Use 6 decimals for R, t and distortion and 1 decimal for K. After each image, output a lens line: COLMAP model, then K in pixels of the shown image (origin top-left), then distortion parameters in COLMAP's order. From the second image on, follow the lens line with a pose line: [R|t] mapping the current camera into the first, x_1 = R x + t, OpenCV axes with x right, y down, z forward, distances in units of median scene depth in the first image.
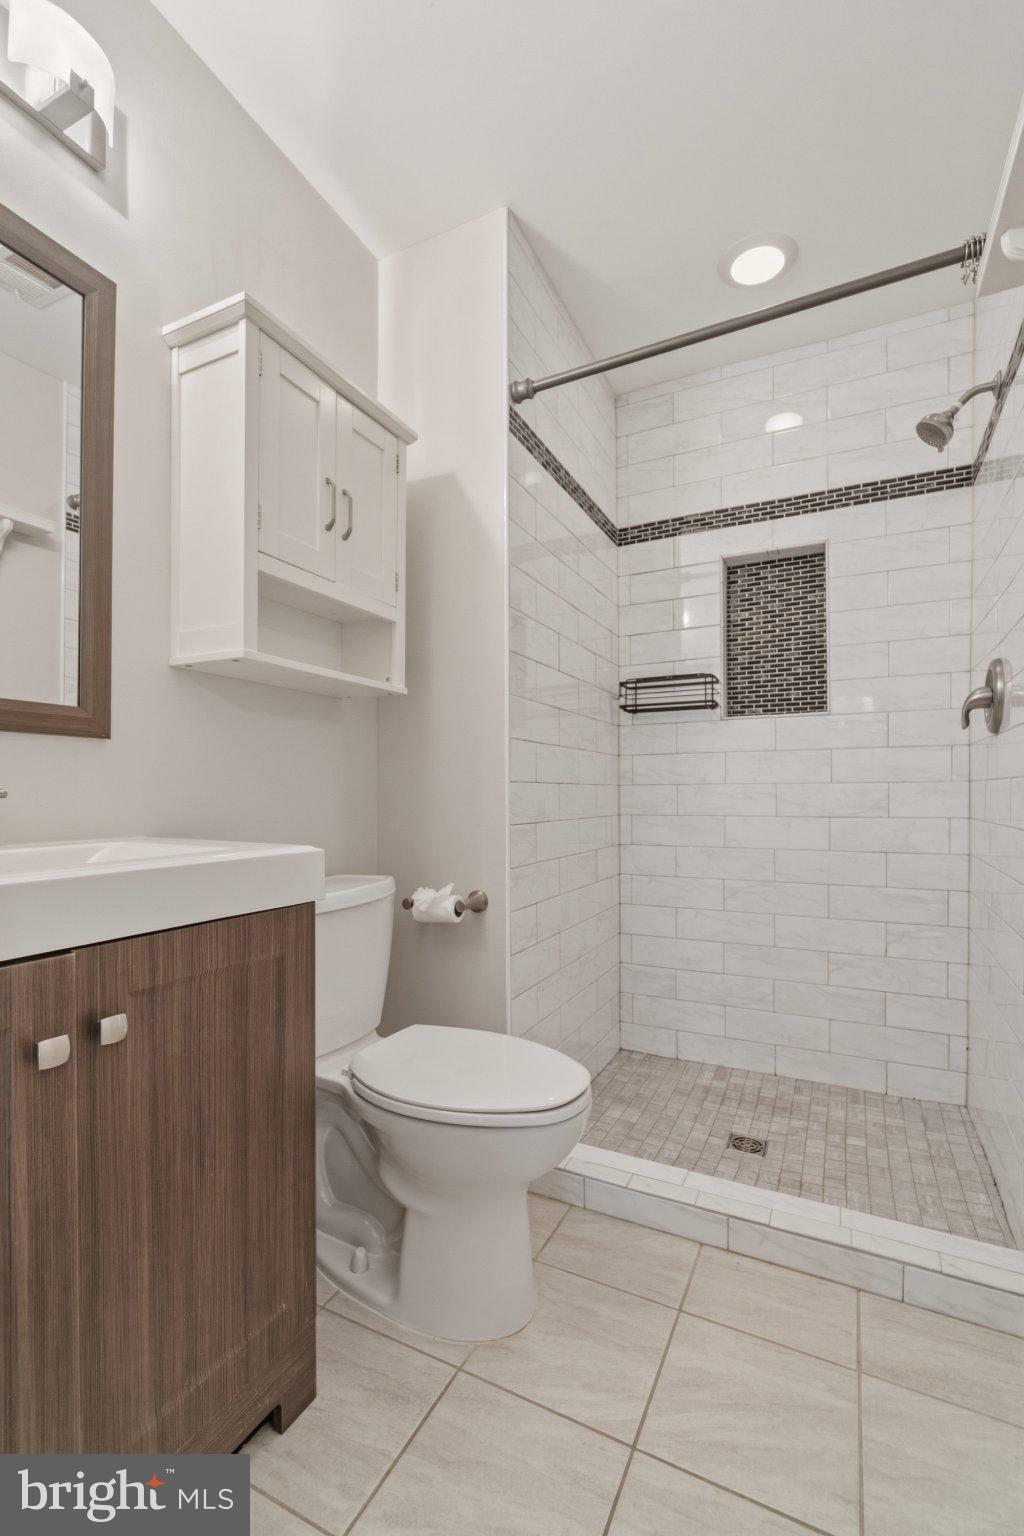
lens RADIAL K [[667.4, 0, 525.8], [0, 667.4, 792.4], [0, 0, 1]] dist [-0.010470, 0.000522]
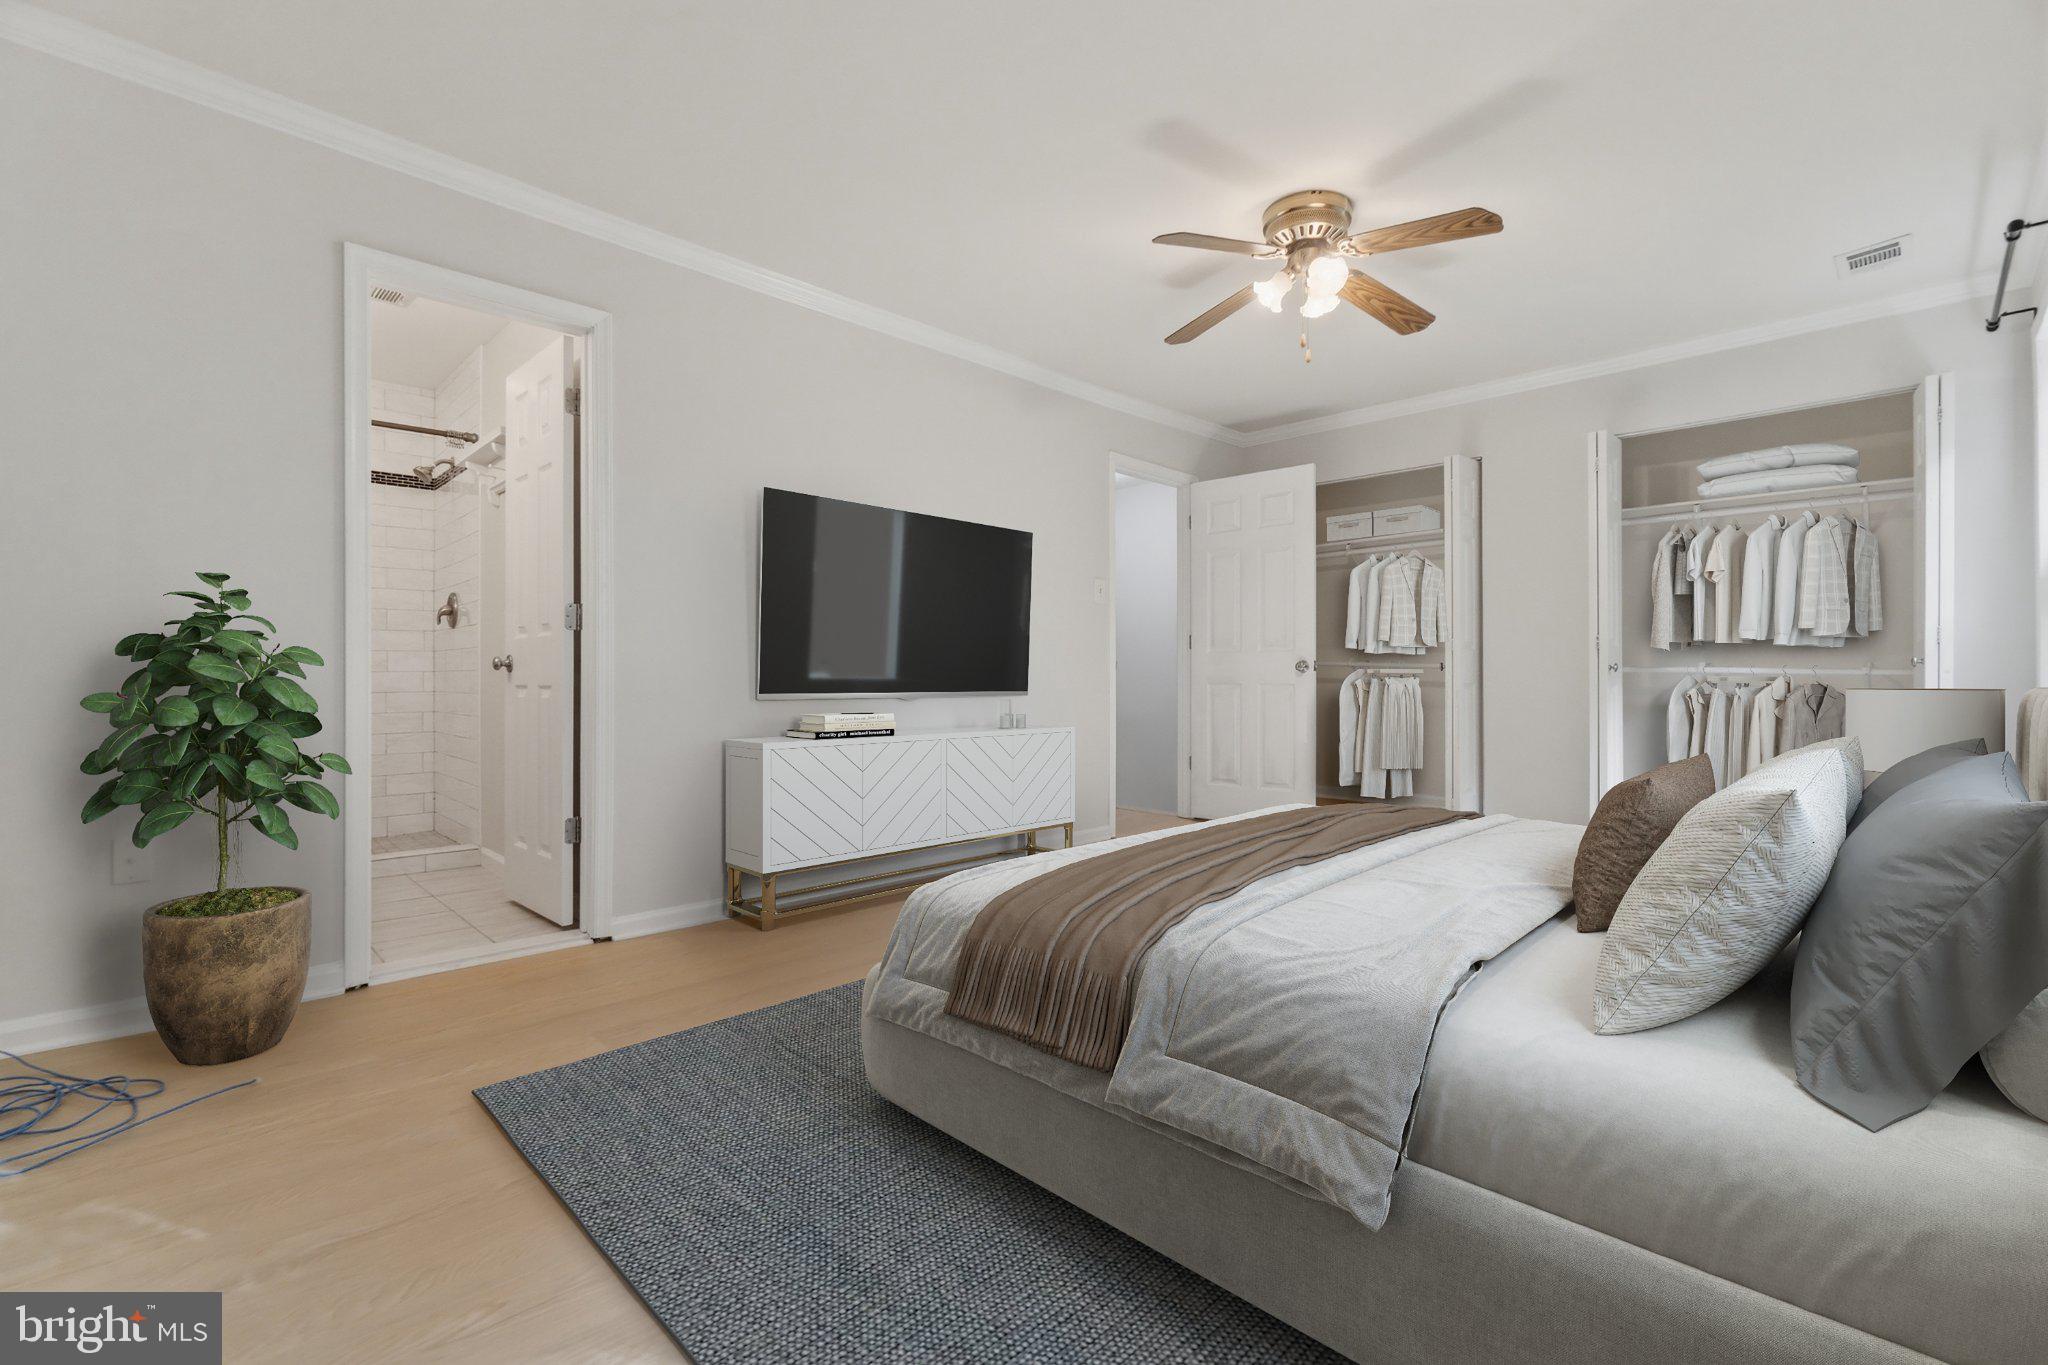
lens RADIAL K [[889.9, 0, 1017.4], [0, 889.9, 687.5], [0, 0, 1]] dist [-0.010470, 0.000522]
pose [[0.323834, -0.010566, 0.946055, -1.378179], [0.003923, 0.999944, 0.009824, 0.080873], [-0.946106, 0.000530, 0.323858, -1.612449]]
